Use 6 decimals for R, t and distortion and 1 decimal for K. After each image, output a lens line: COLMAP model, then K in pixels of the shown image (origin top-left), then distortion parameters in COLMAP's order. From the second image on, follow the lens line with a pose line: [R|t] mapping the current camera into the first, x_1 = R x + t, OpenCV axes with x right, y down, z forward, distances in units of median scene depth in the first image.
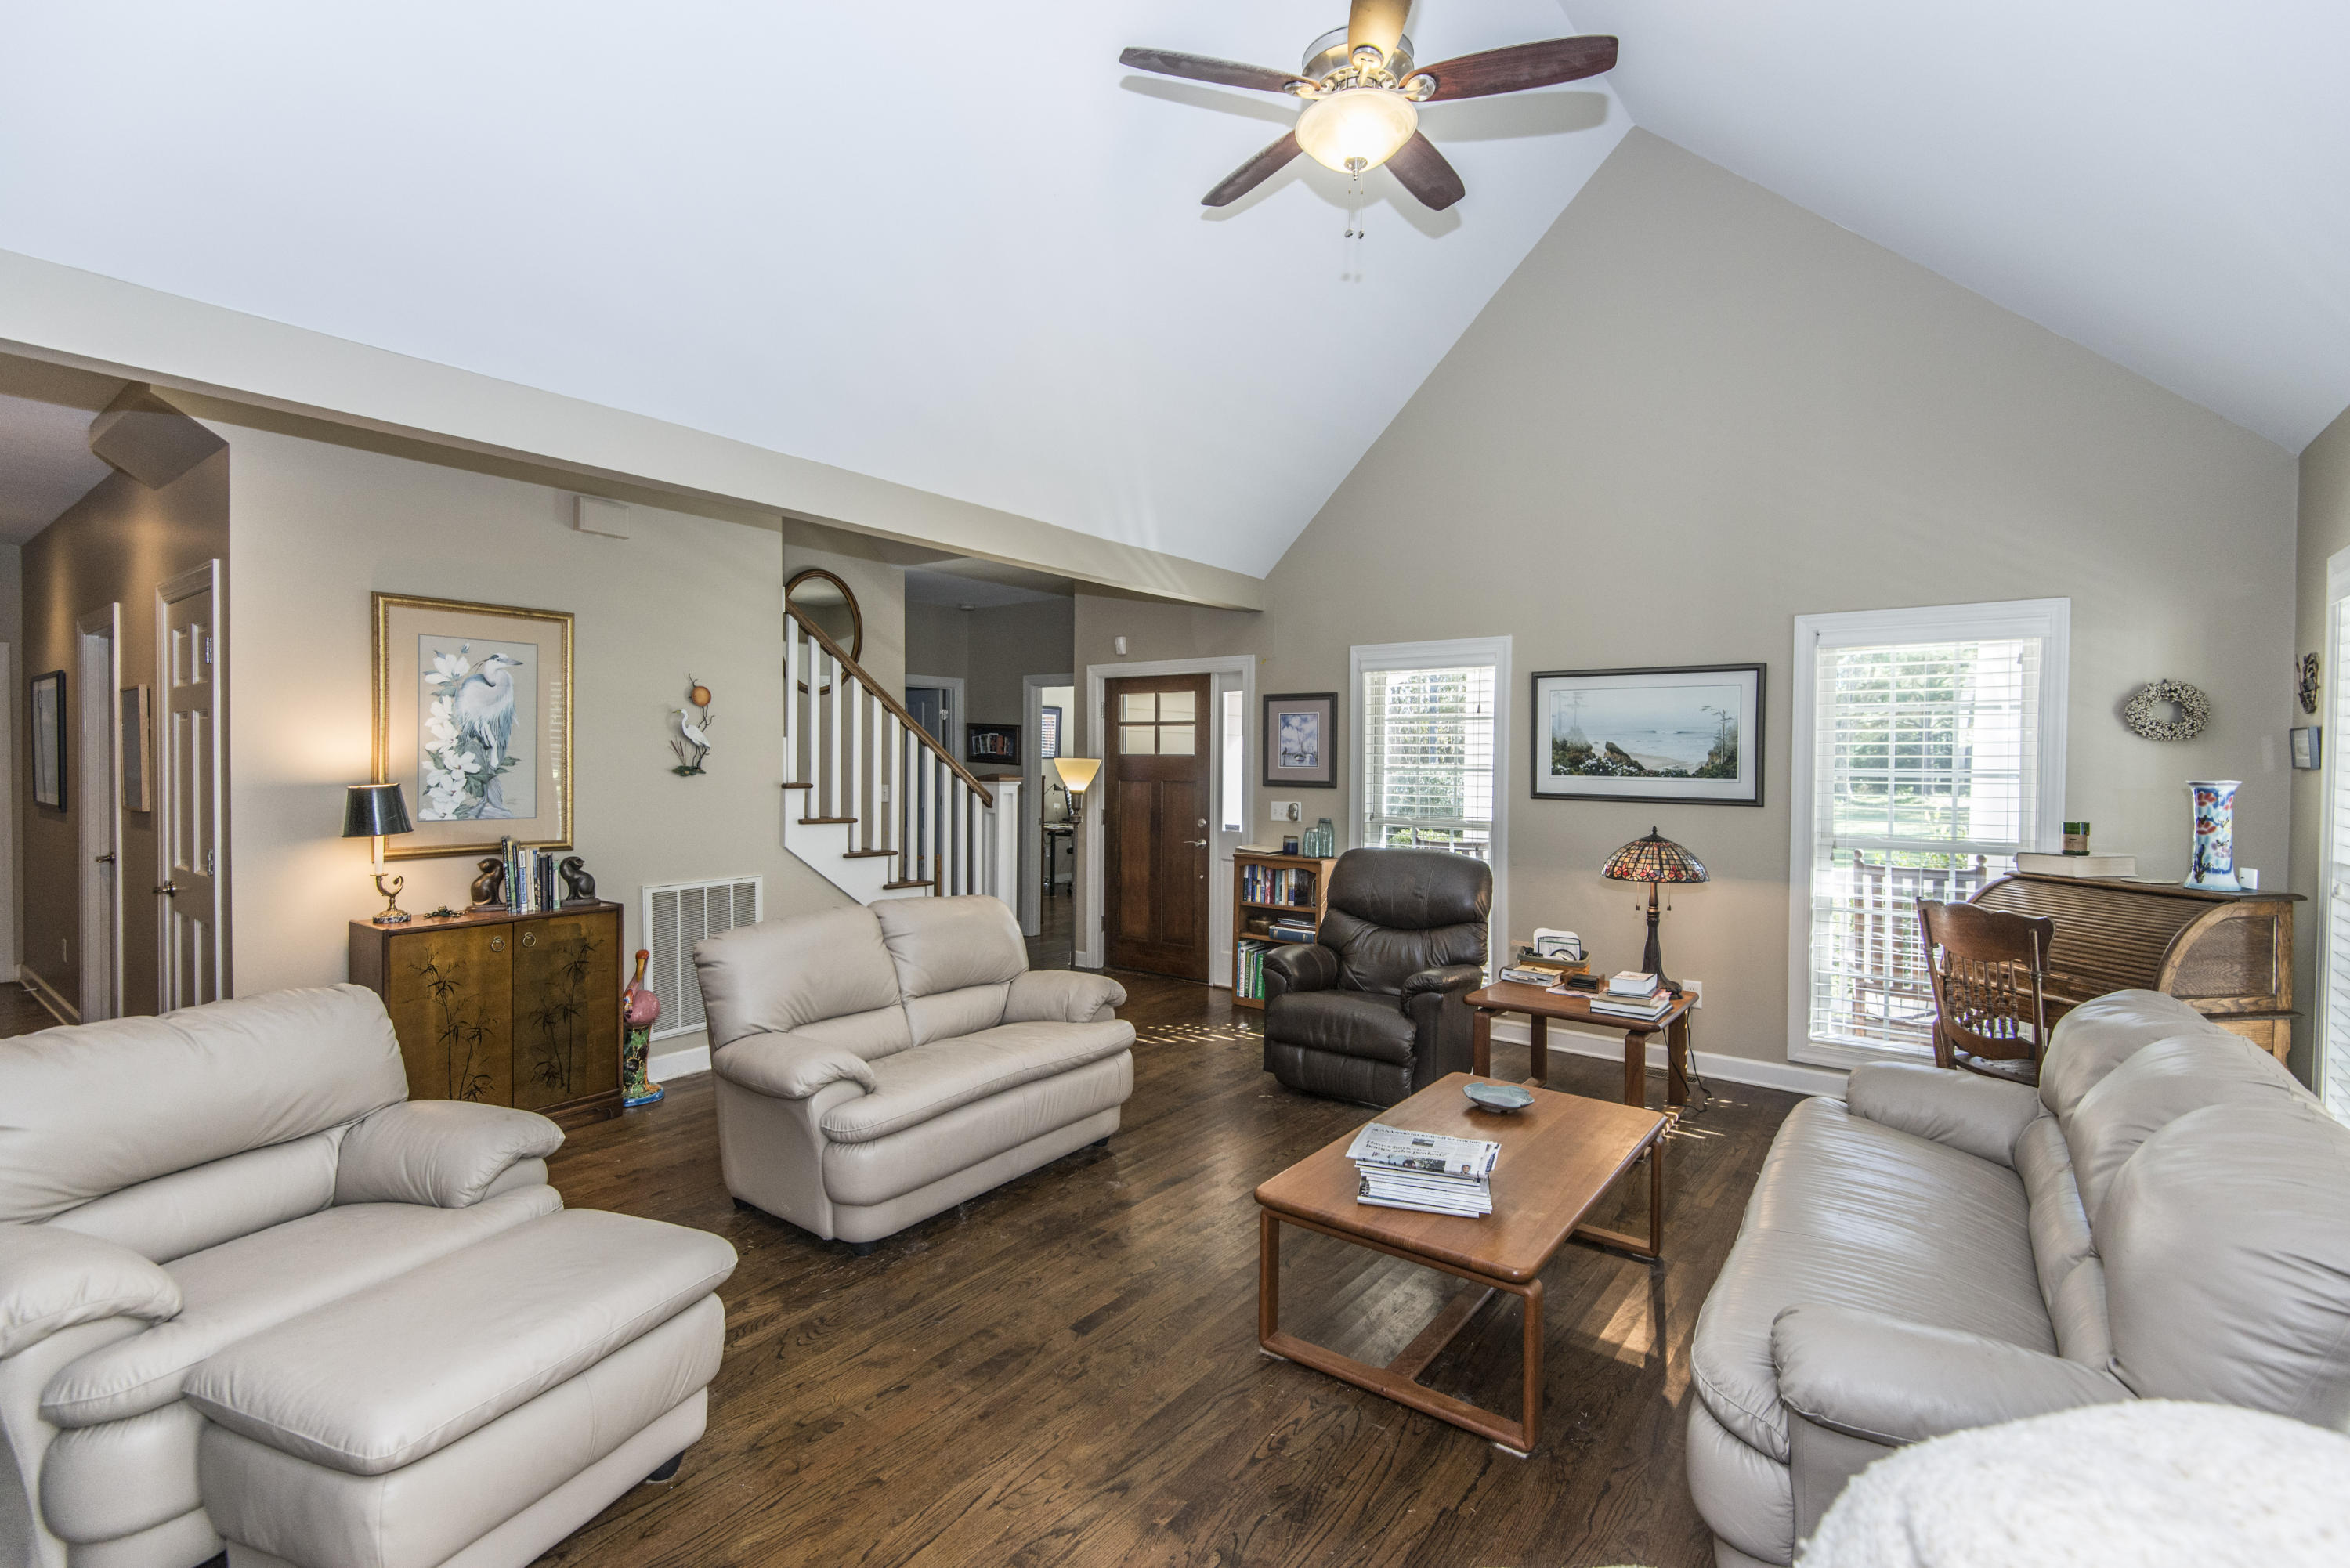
lens RADIAL K [[1060.5, 0, 1167.8], [0, 1060.5, 766.4], [0, 0, 1]] dist [0.003484, -0.000223]
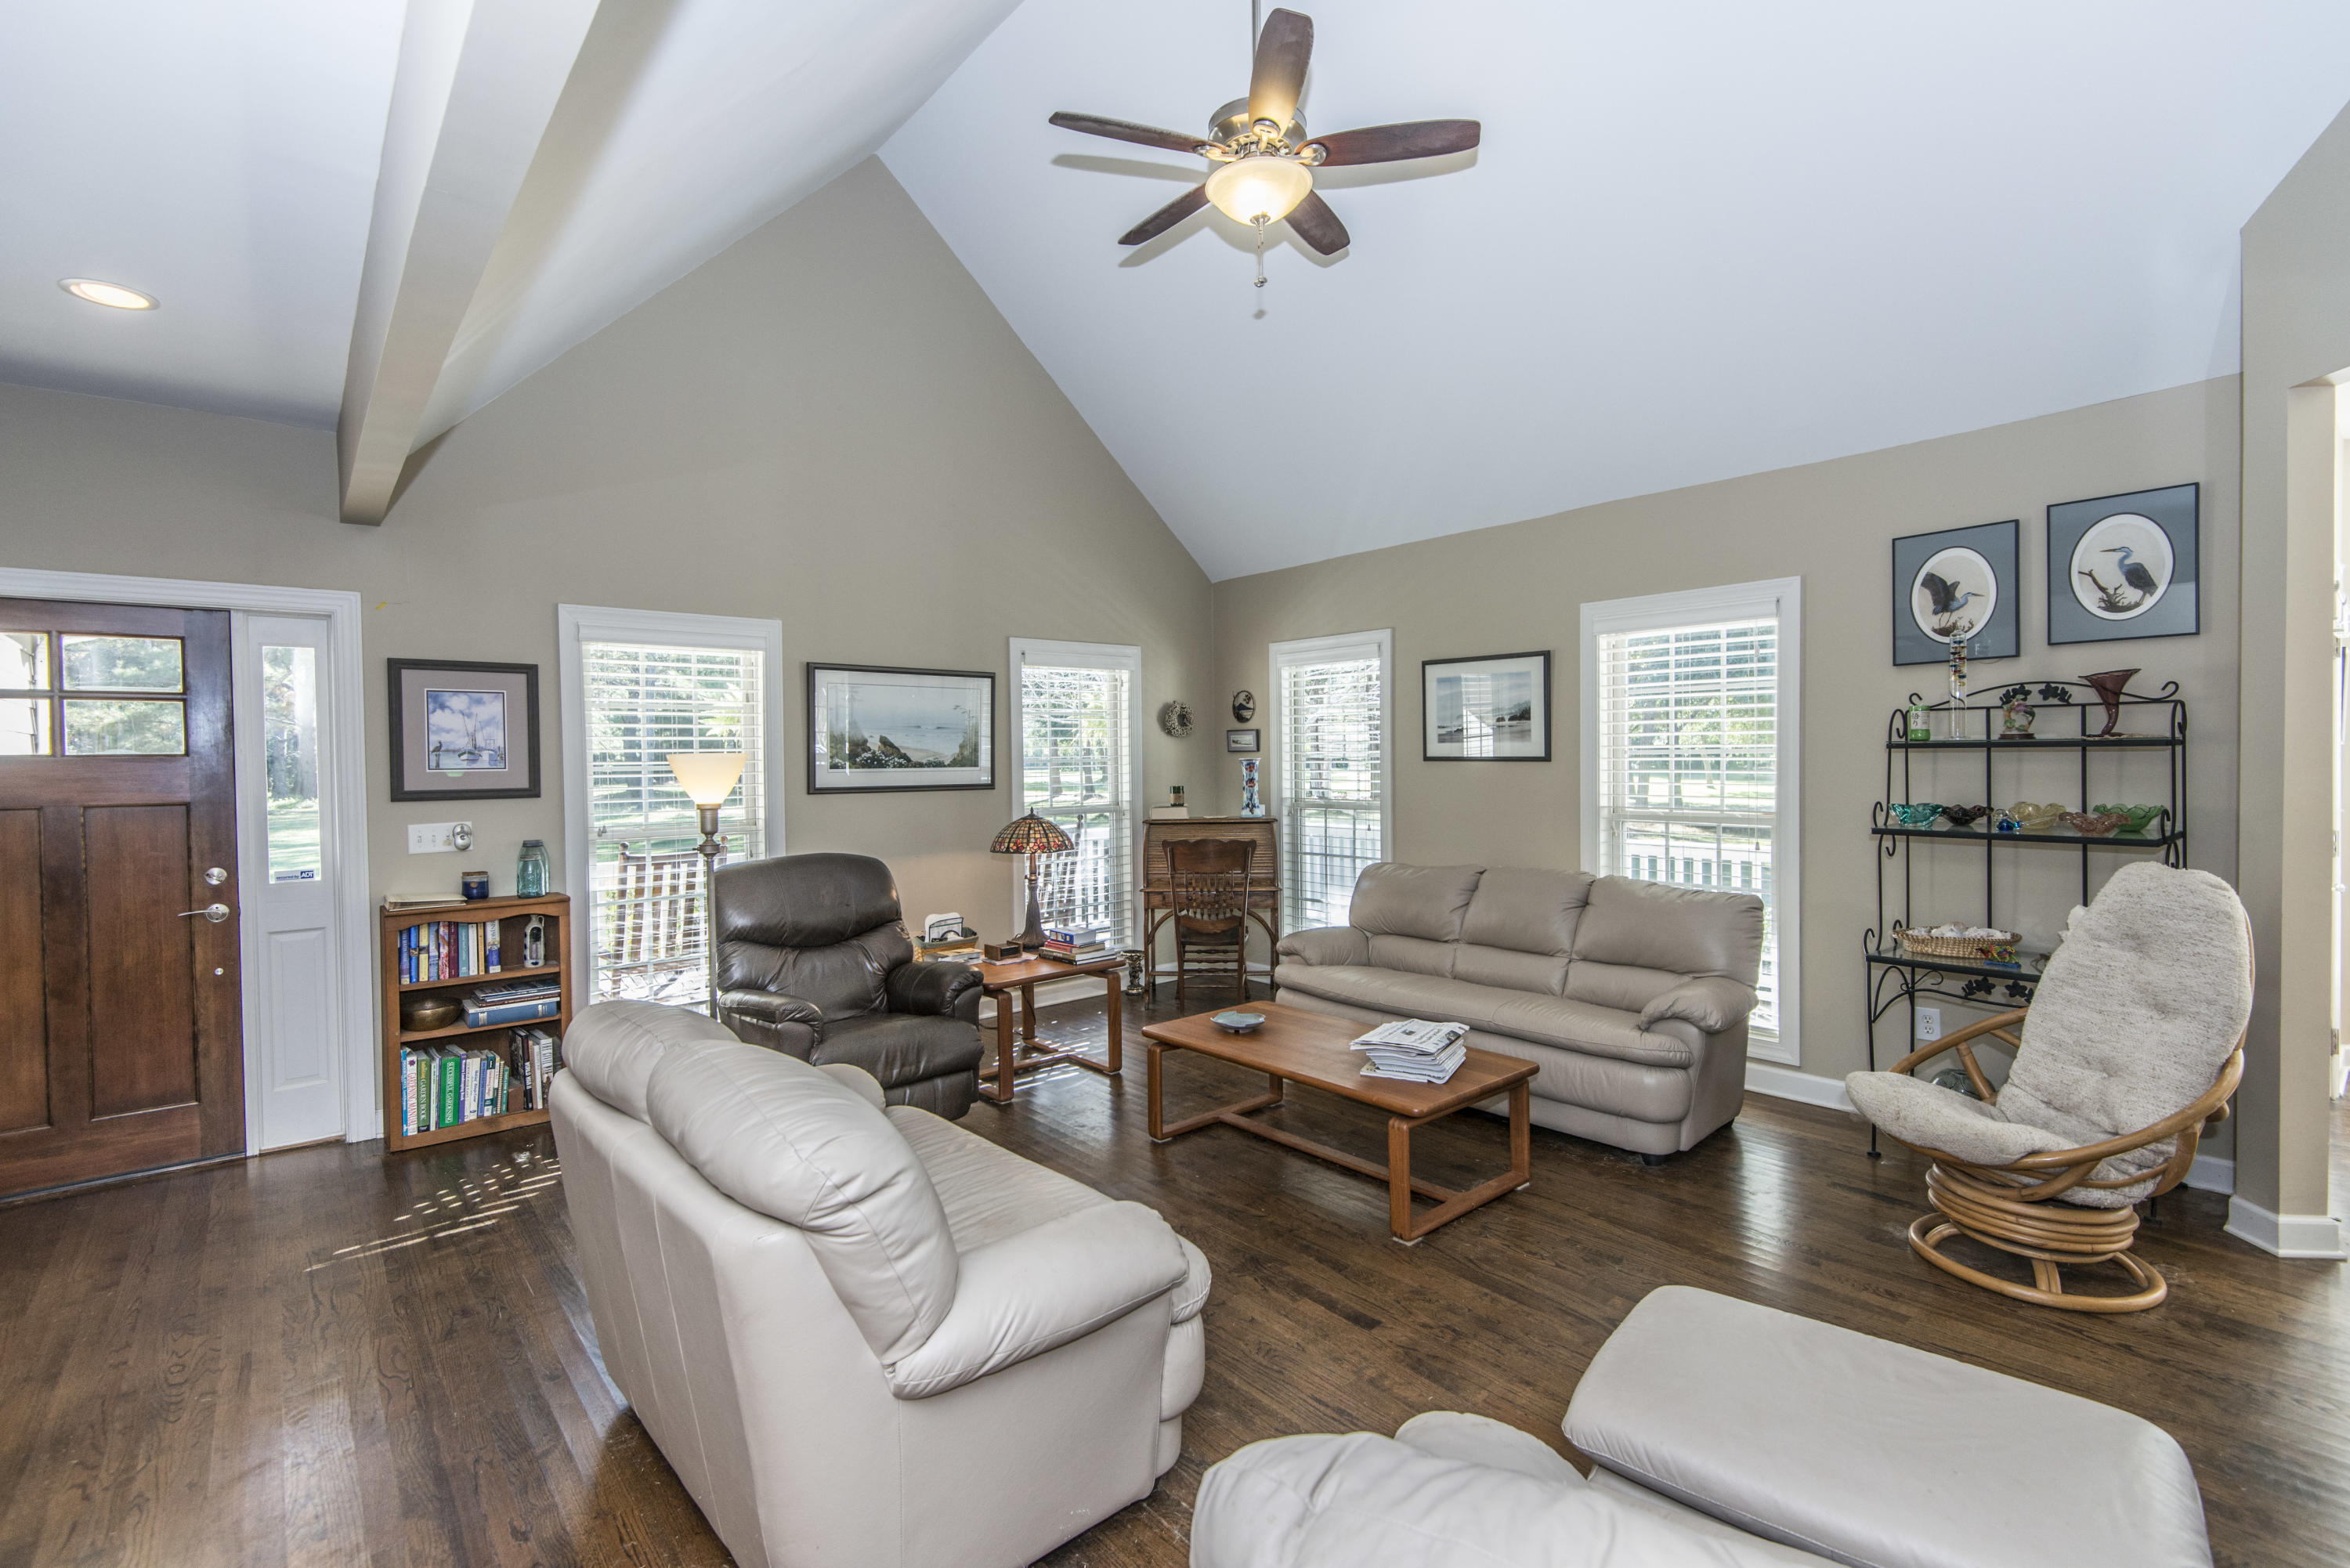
lens RADIAL K [[1060.5, 0, 1178.9], [0, 1060.5, 778.5], [0, 0, 1]] dist [0.003484, -0.000223]
pose [[0.181758, -0.030024, 0.982885, -0.504558], [0.022540, 0.999398, 0.026361, -0.001661], [-0.983085, 0.017363, 0.182325, 0.467709]]
